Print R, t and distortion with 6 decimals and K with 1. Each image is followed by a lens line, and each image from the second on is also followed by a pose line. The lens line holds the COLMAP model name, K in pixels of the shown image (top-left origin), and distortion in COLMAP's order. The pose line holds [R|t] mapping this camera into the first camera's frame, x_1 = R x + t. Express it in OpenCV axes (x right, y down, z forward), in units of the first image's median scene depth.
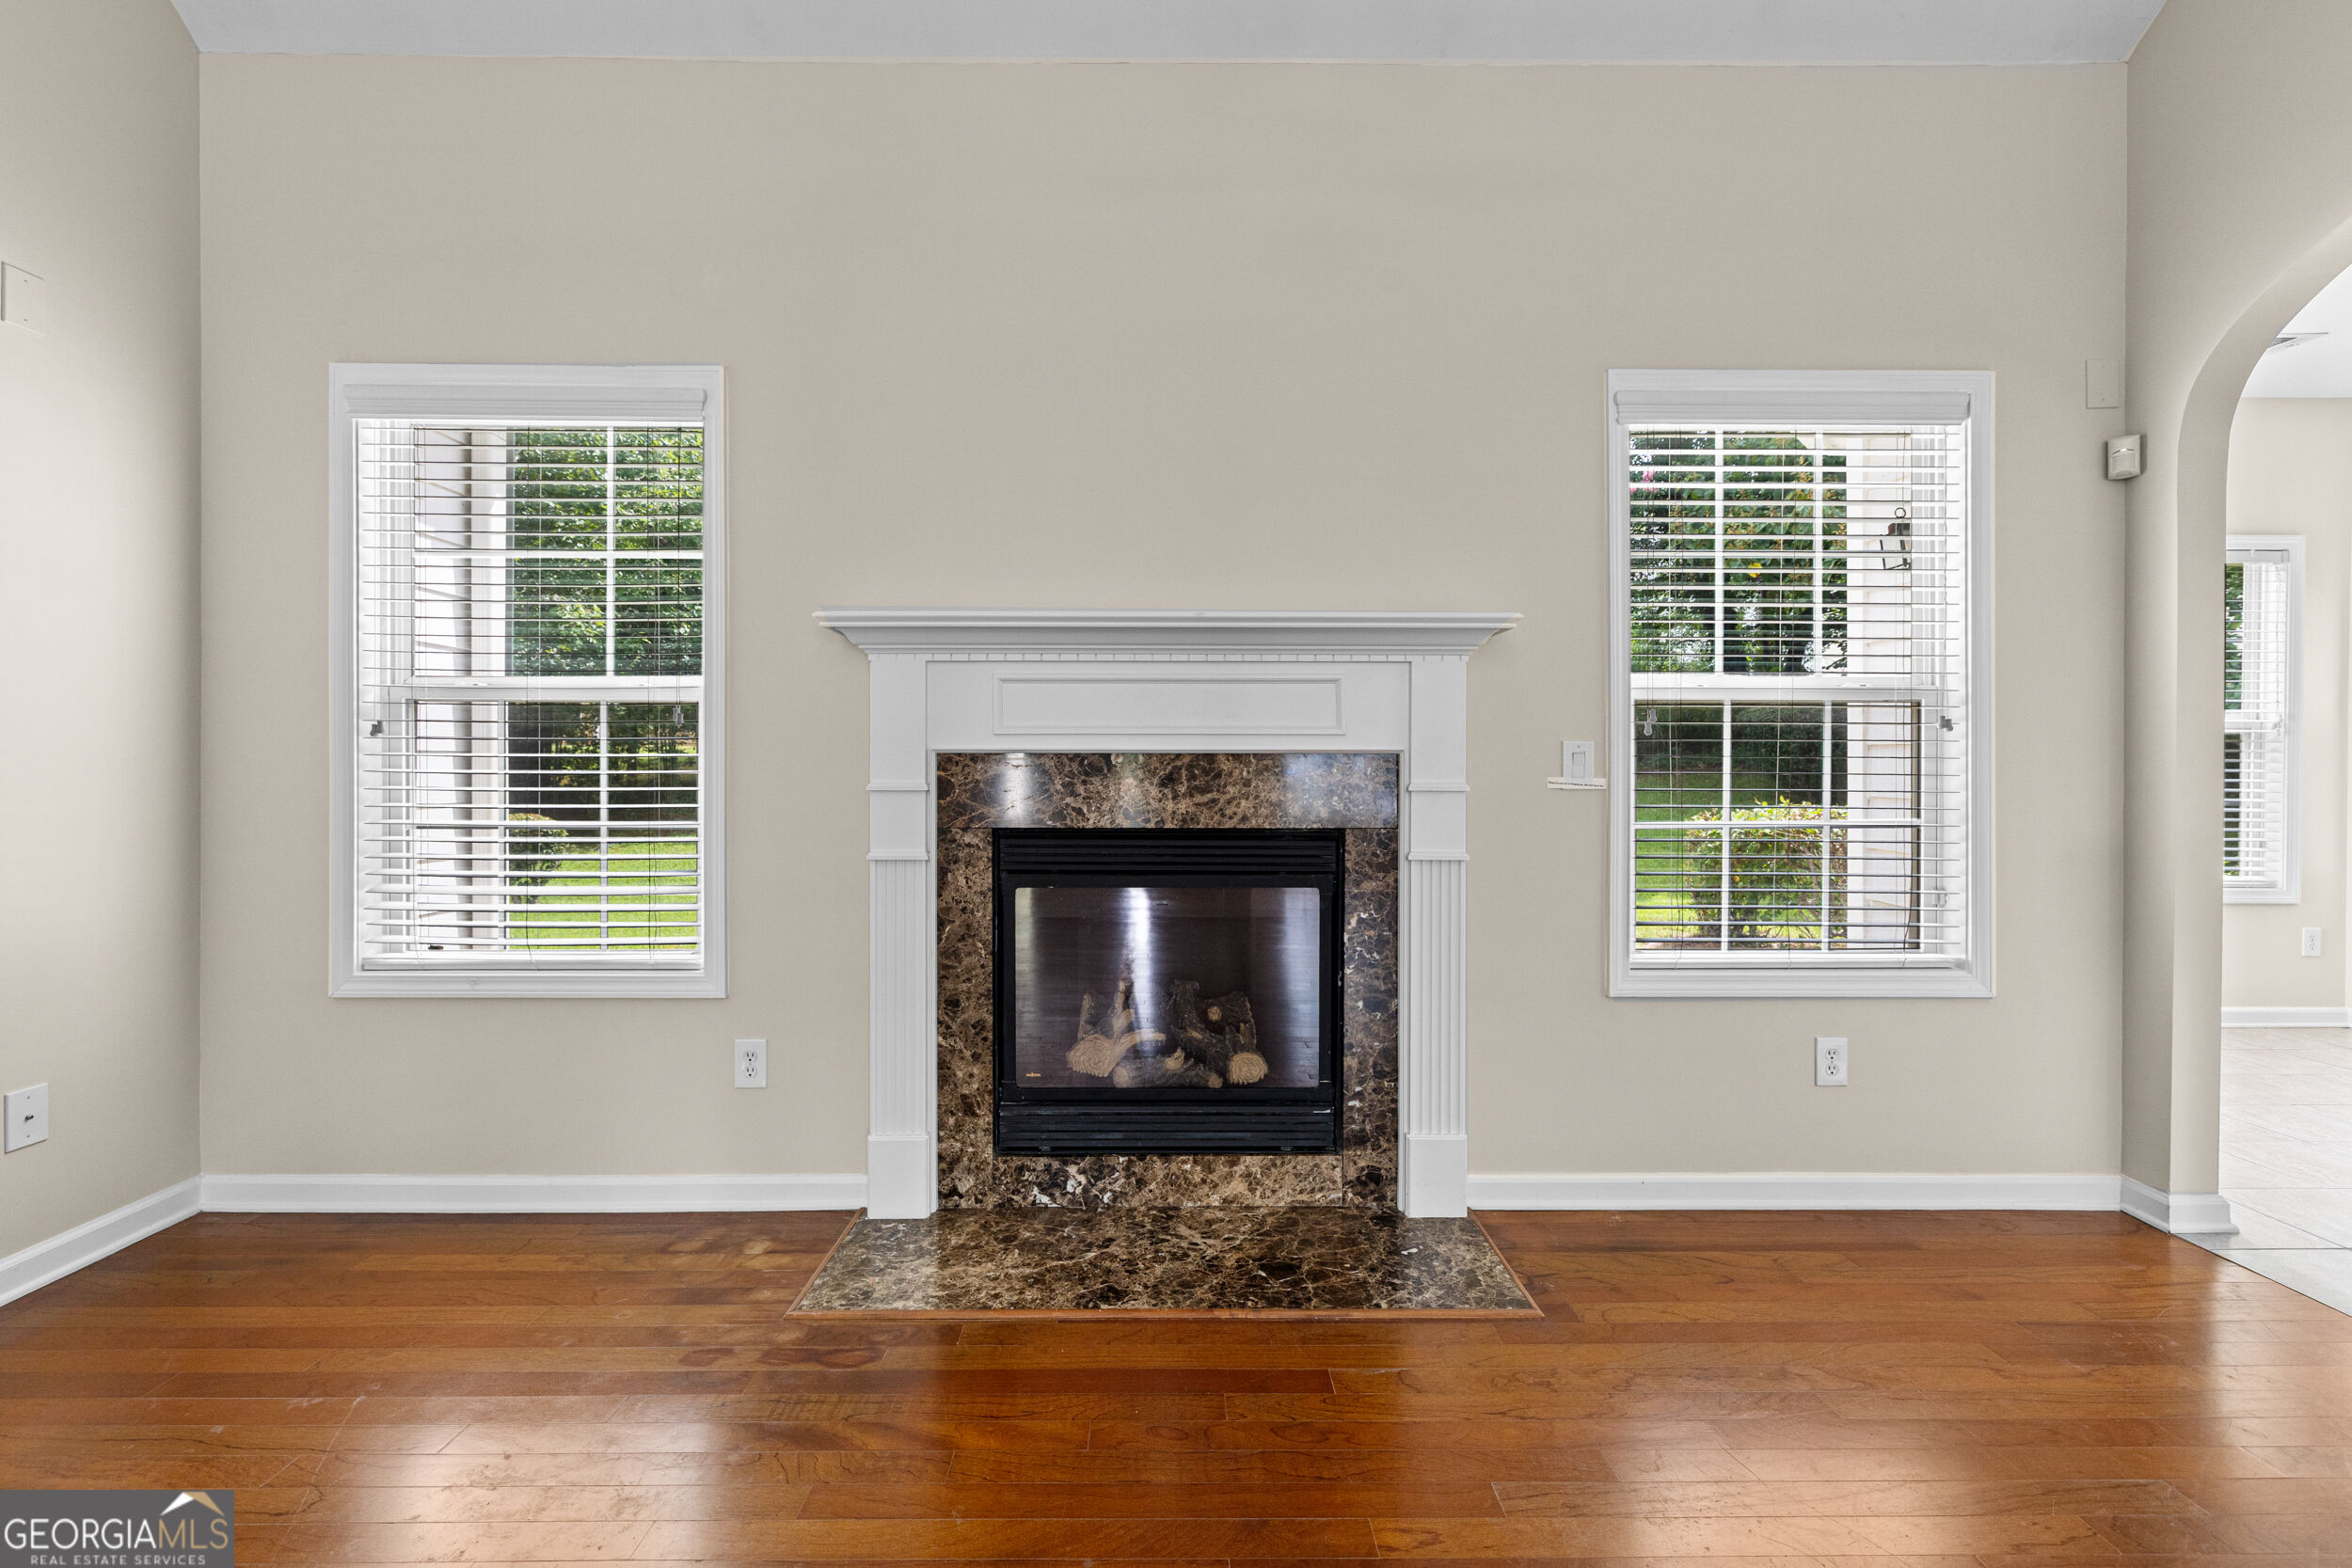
lens RADIAL K [[1000.8, 0, 1166.9], [0, 1000.8, 760.0], [0, 0, 1]] dist [-0.001845, 0.001363]
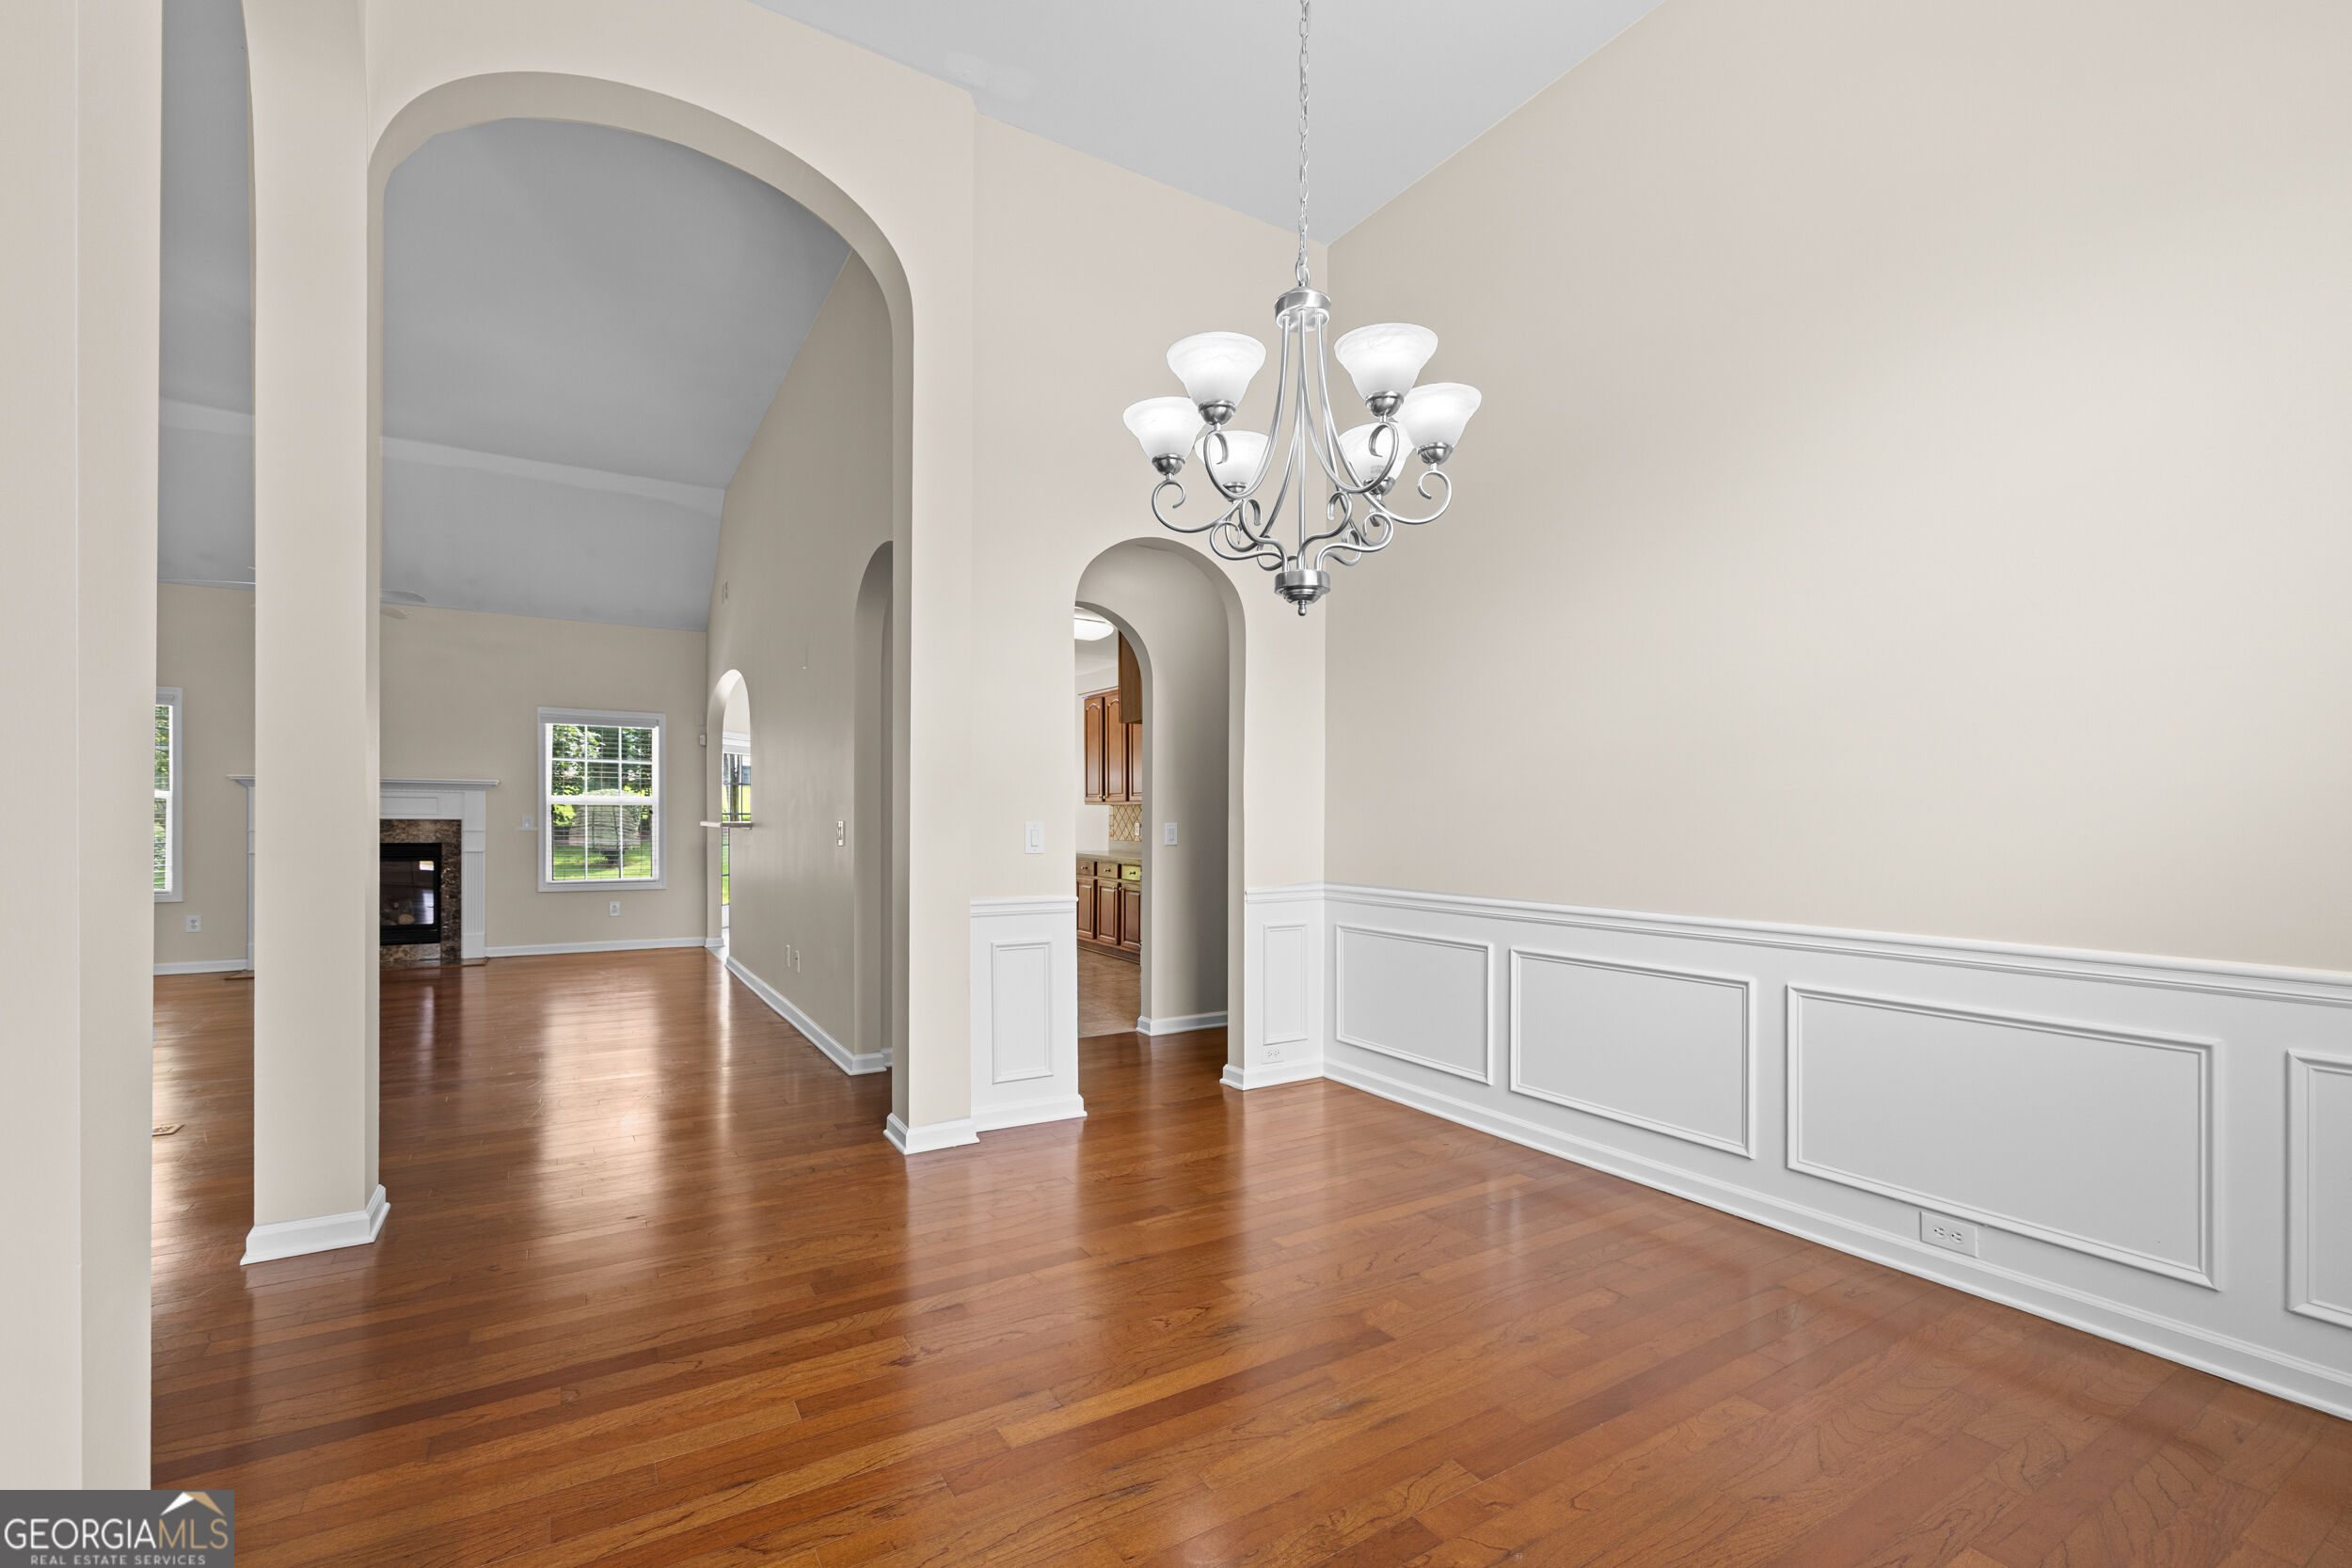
lens RADIAL K [[1000.8, 0, 1168.0], [0, 1000.8, 819.0], [0, 0, 1]] dist [-0.001845, 0.001363]
pose [[0.863764, 0.007284, 0.503844, 0.579138], [-0.010719, 0.999935, 0.003920, -0.046837], [-0.503782, -0.008787, 0.863786, -3.003803]]
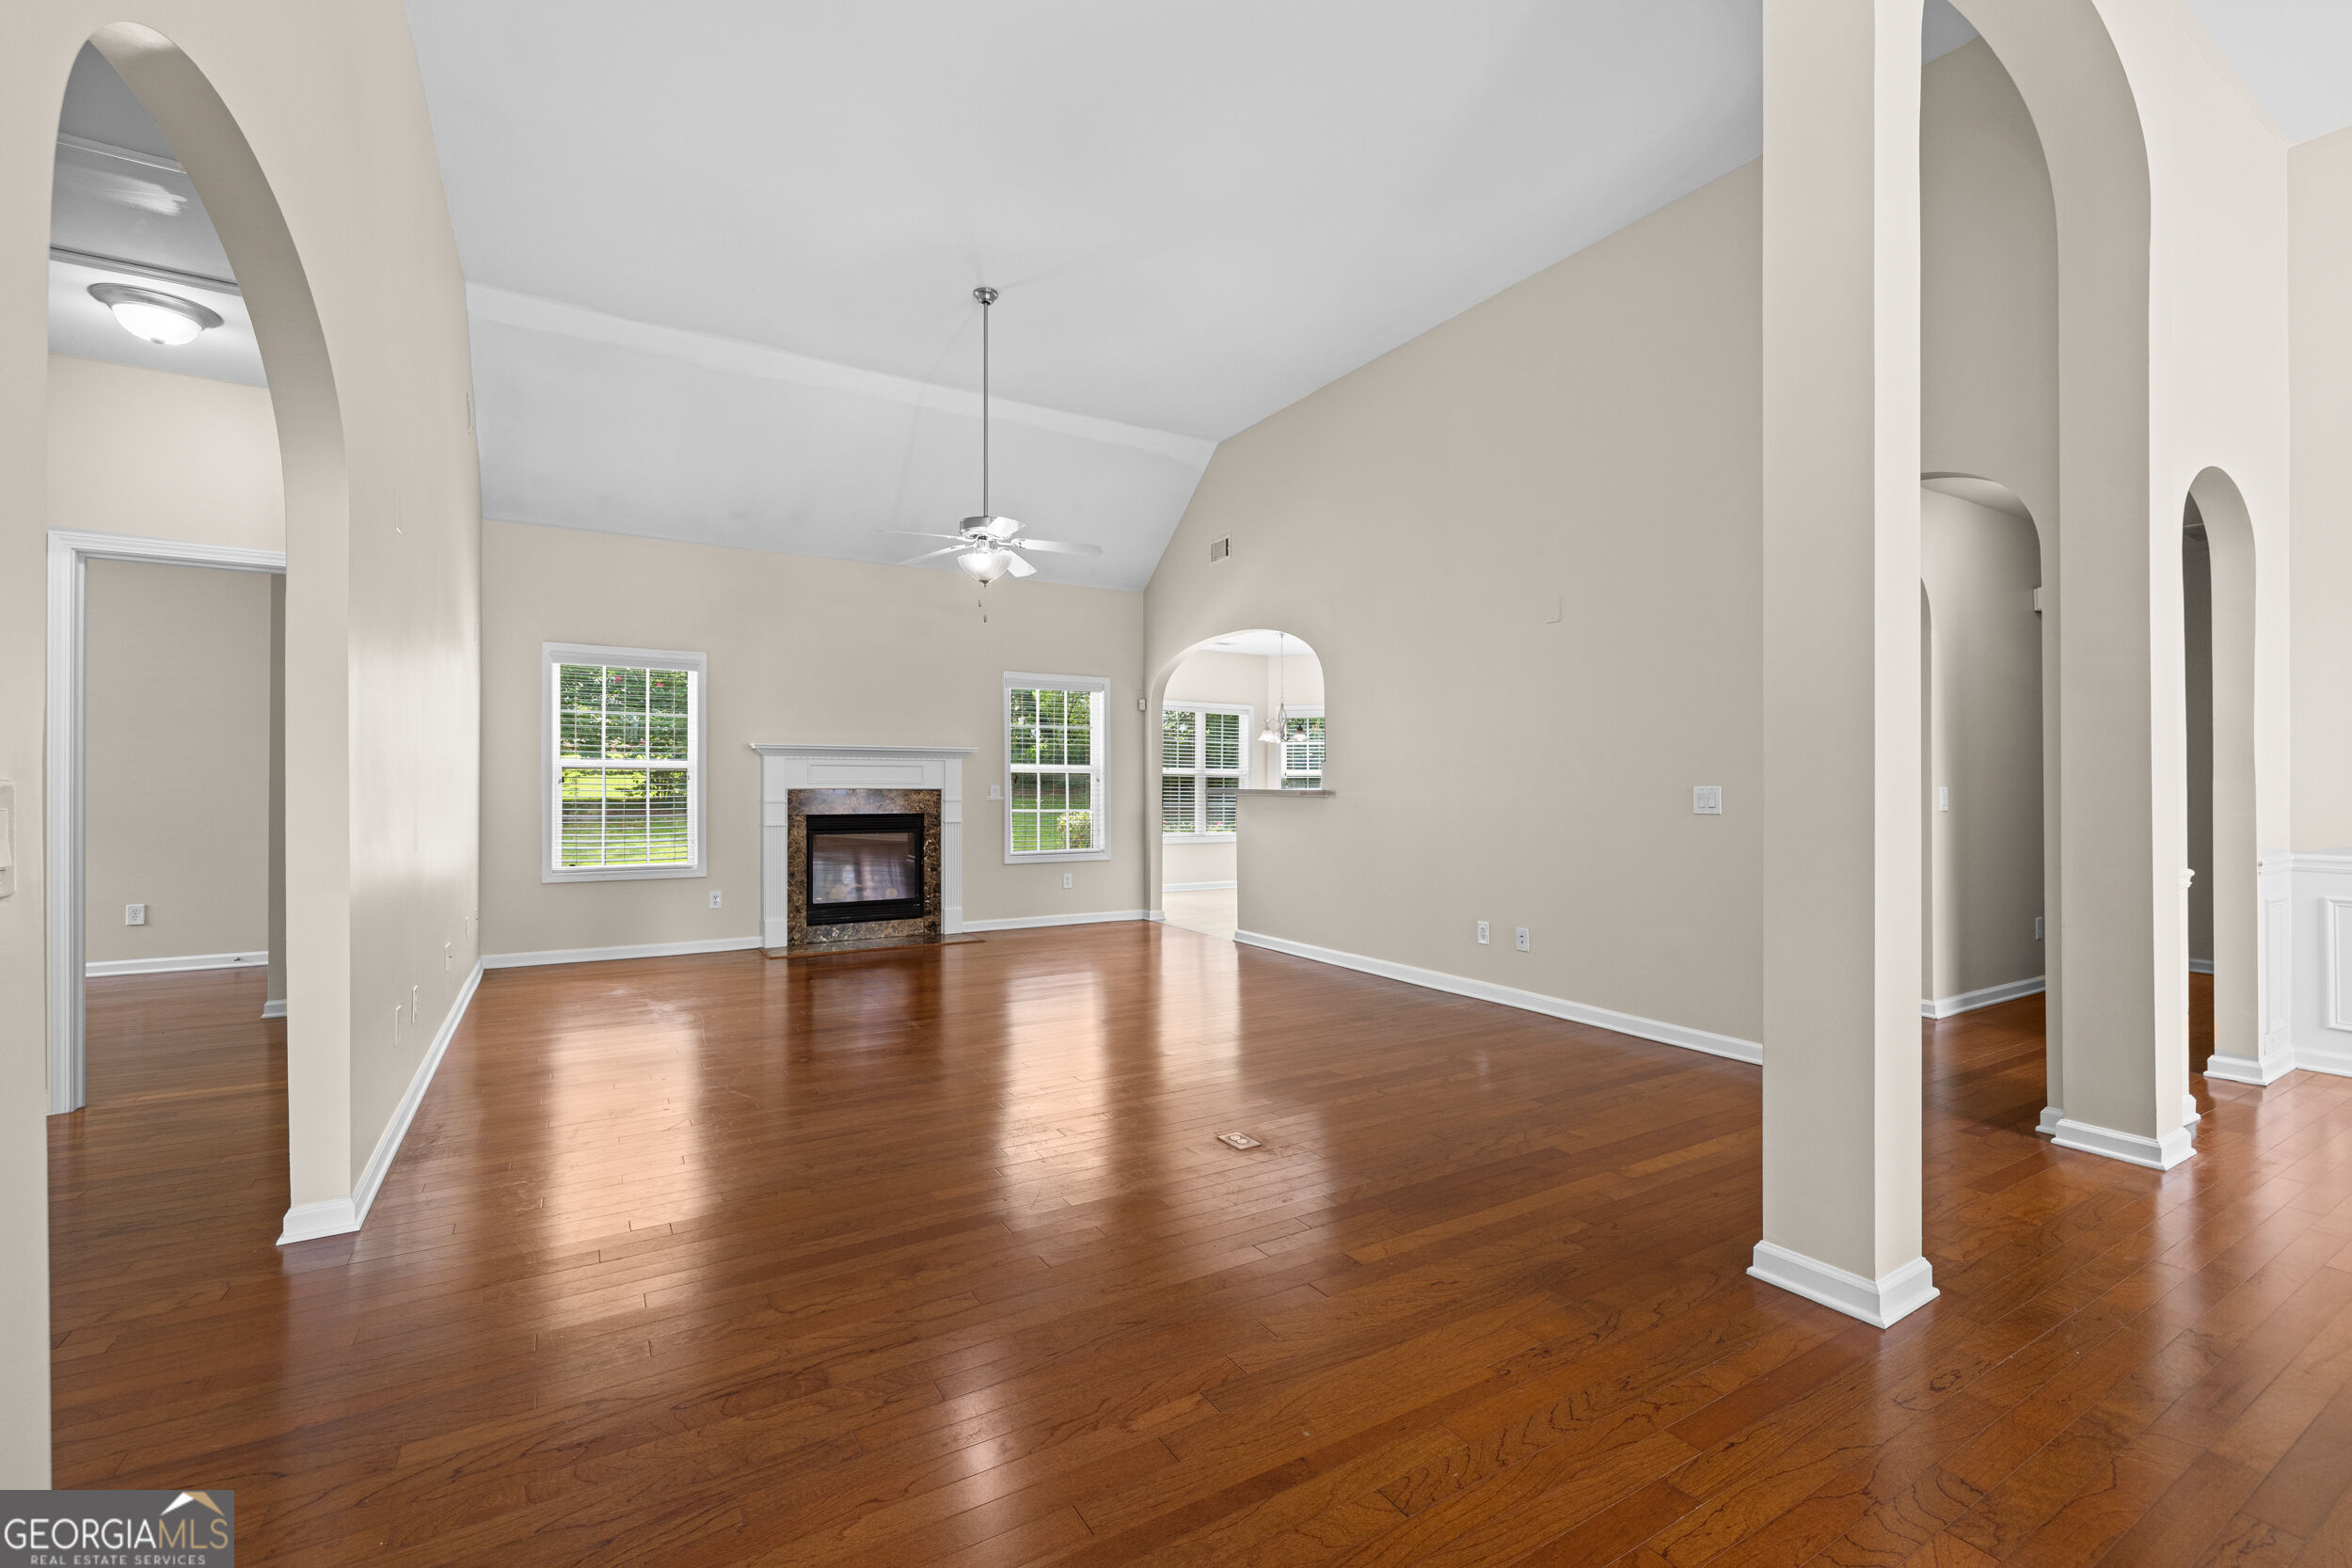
lens RADIAL K [[1000.8, 0, 1169.6], [0, 1000.8, 798.0], [0, 0, 1]] dist [-0.001845, 0.001363]
pose [[0.864172, -0.006827, 0.503151, -0.731817], [0.001786, 0.999943, 0.010498, -0.011110], [-0.503194, -0.008174, 0.864135, -2.090148]]
